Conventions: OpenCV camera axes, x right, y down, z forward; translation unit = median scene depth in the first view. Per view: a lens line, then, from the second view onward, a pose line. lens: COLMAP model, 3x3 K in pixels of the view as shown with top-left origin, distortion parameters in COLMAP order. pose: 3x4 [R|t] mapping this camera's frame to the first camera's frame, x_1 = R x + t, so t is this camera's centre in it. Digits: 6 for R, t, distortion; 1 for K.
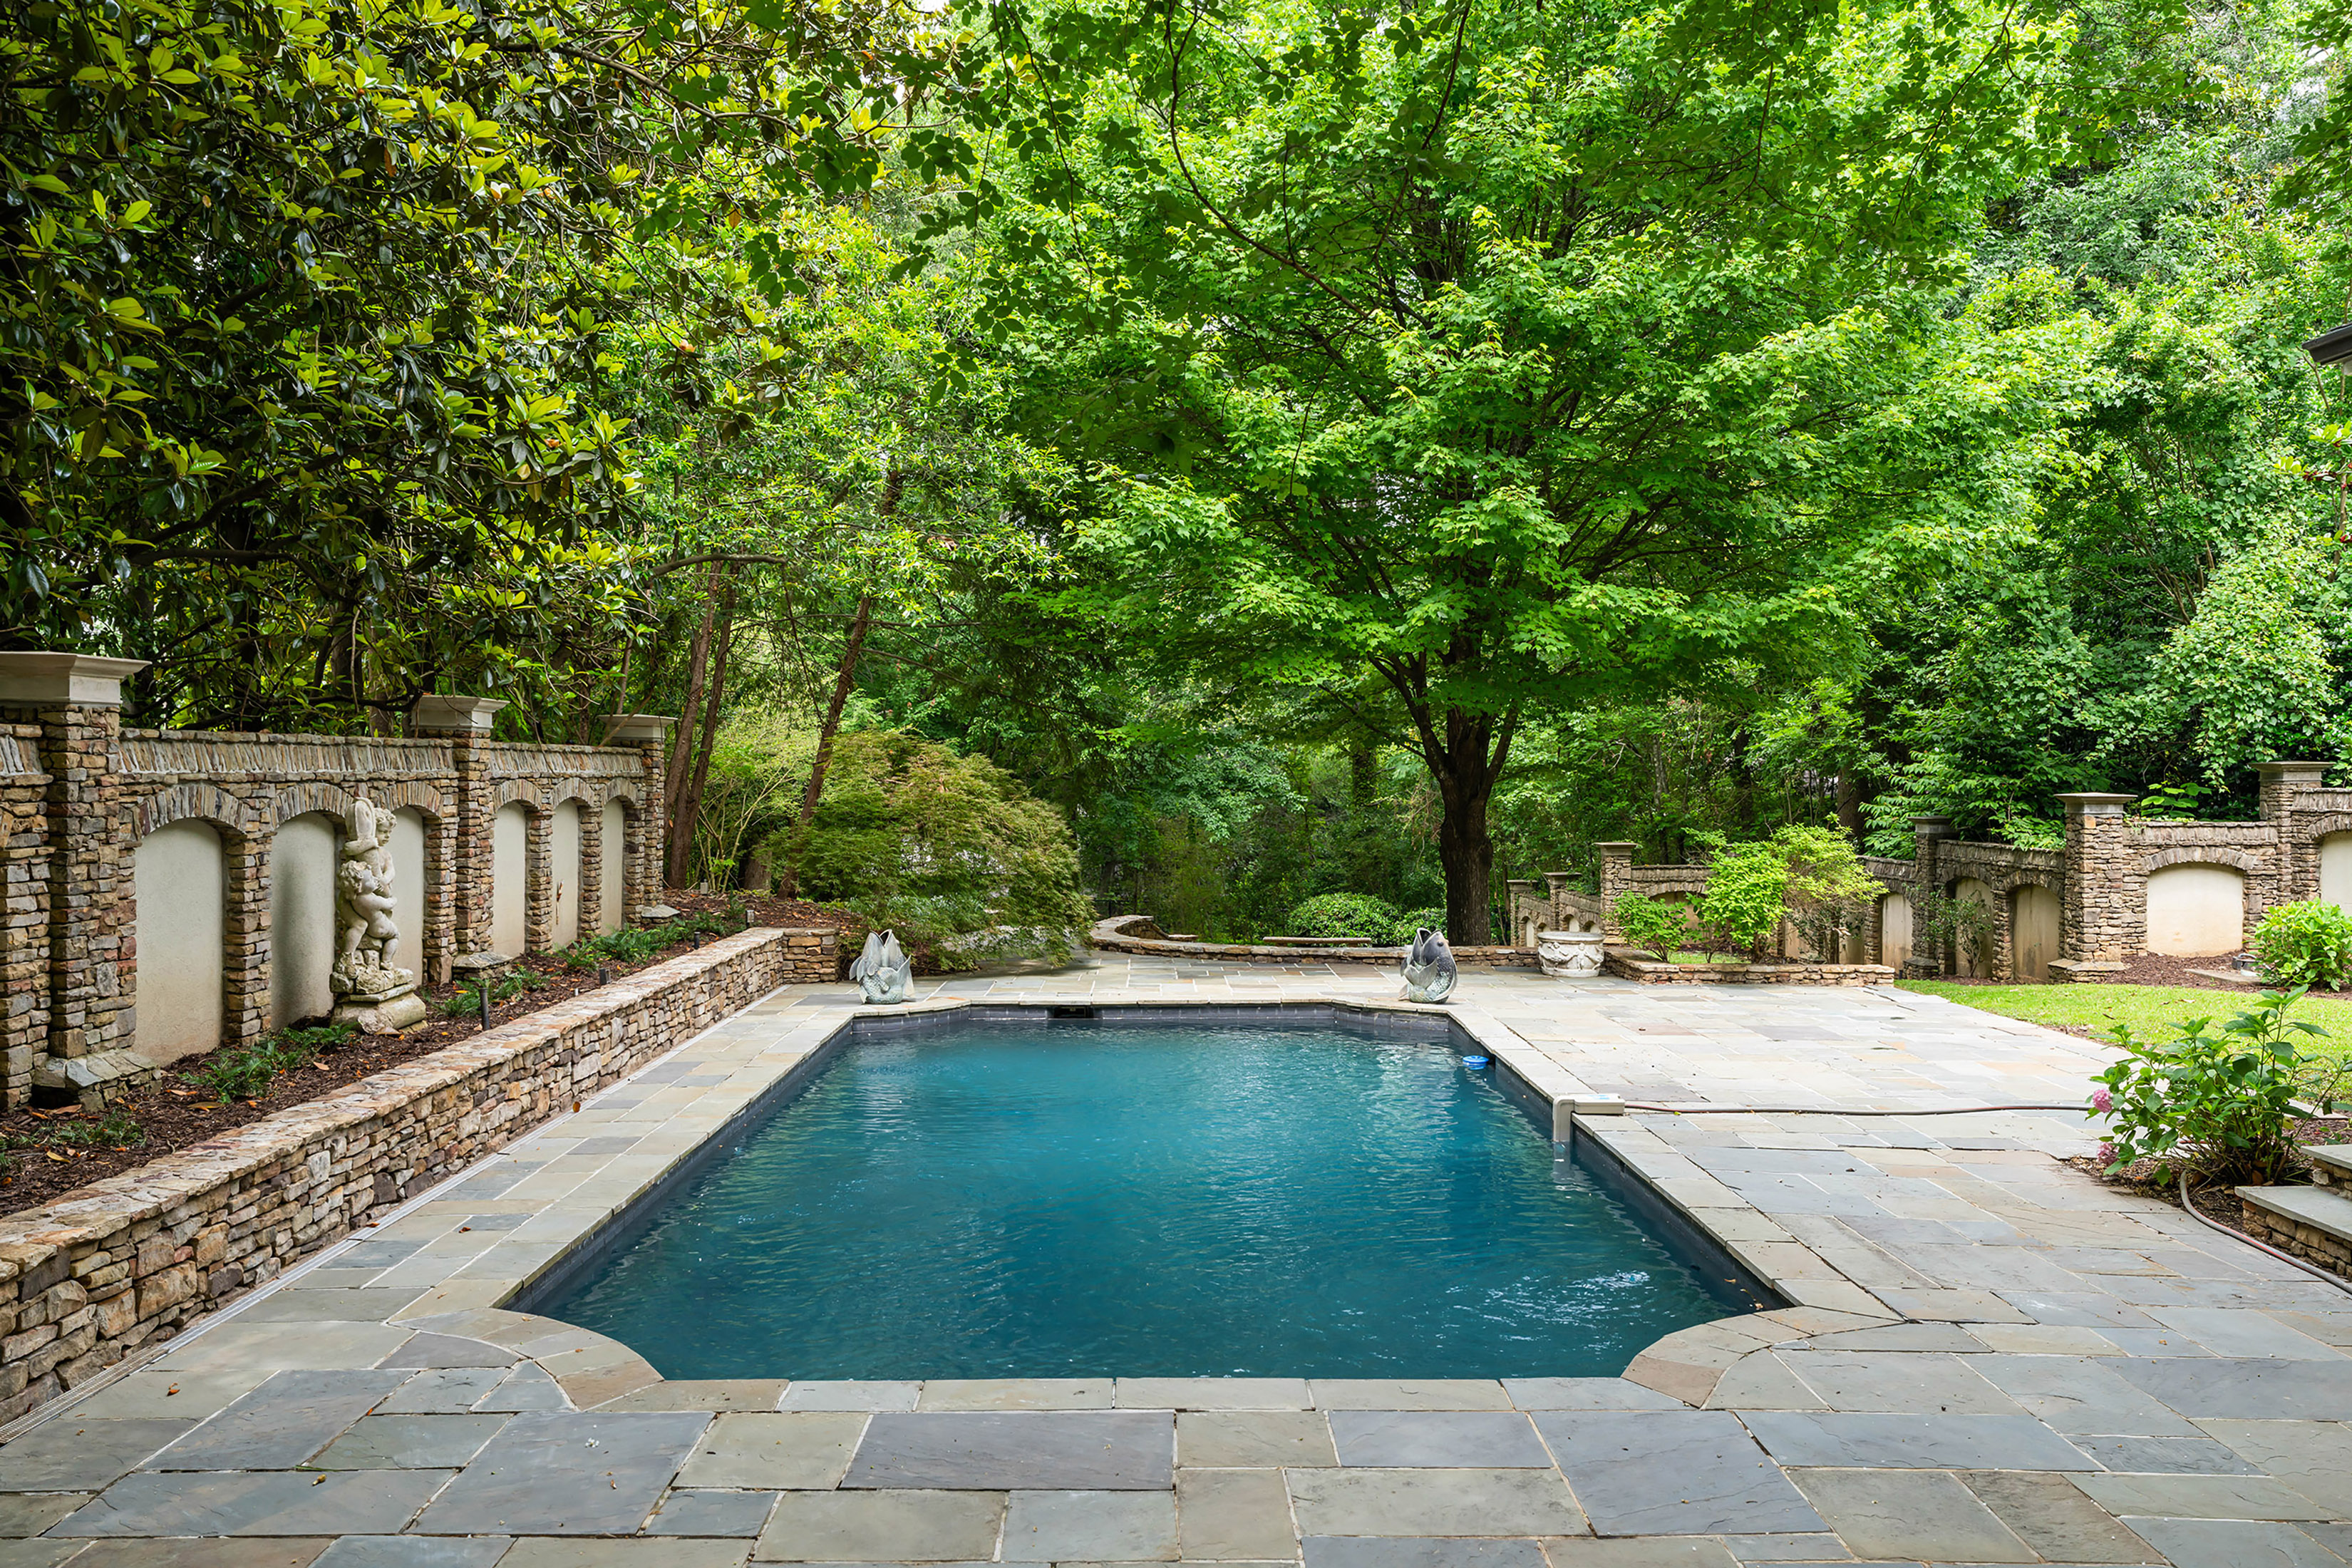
lens RADIAL K [[1962.9, 0, 1243.6], [0, 1962.9, 782.1], [0, 0, 1]] dist [0.041479, -0.000215]
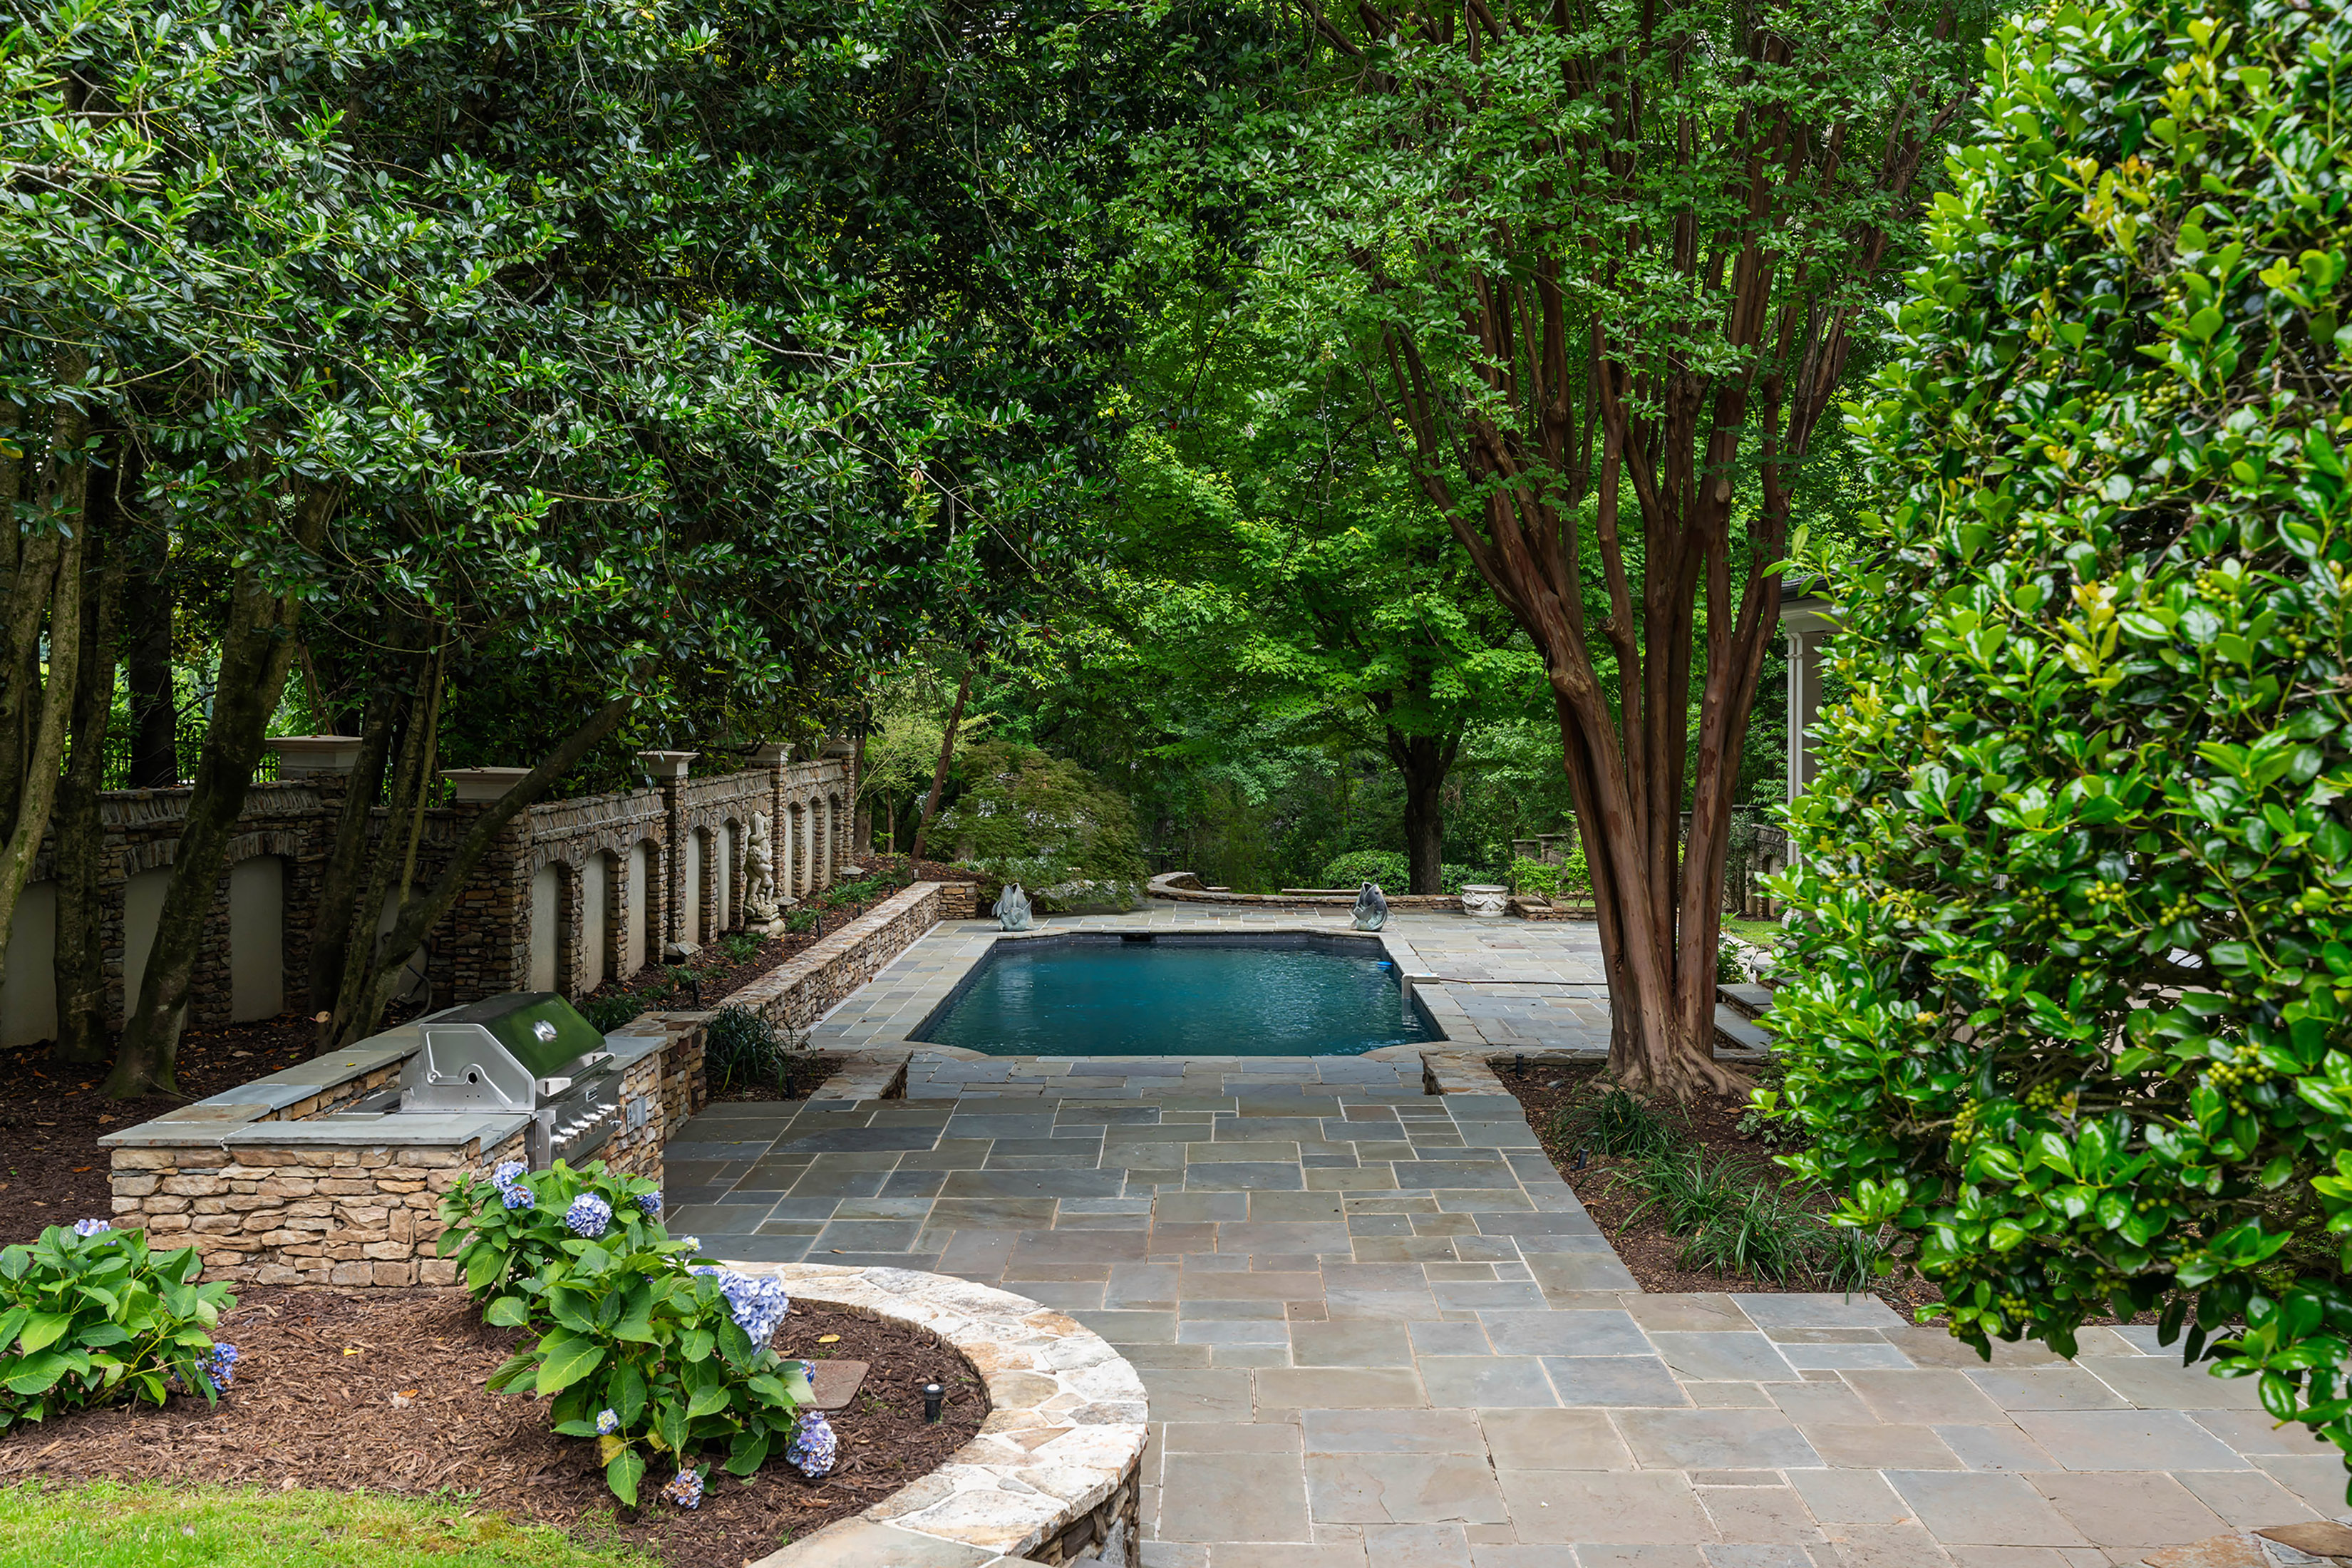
lens RADIAL K [[2301.0, 0, 1176.0], [0, 2301.0, 784.0], [0, 0, 1]] dist [0.000972, -0.000044]
pose [[0.998111, -0.001723, -0.061411, 0.048554], [0.003696, 0.999480, 0.032042, -0.054478], [0.061324, -0.032208, 0.997598, -0.716099]]
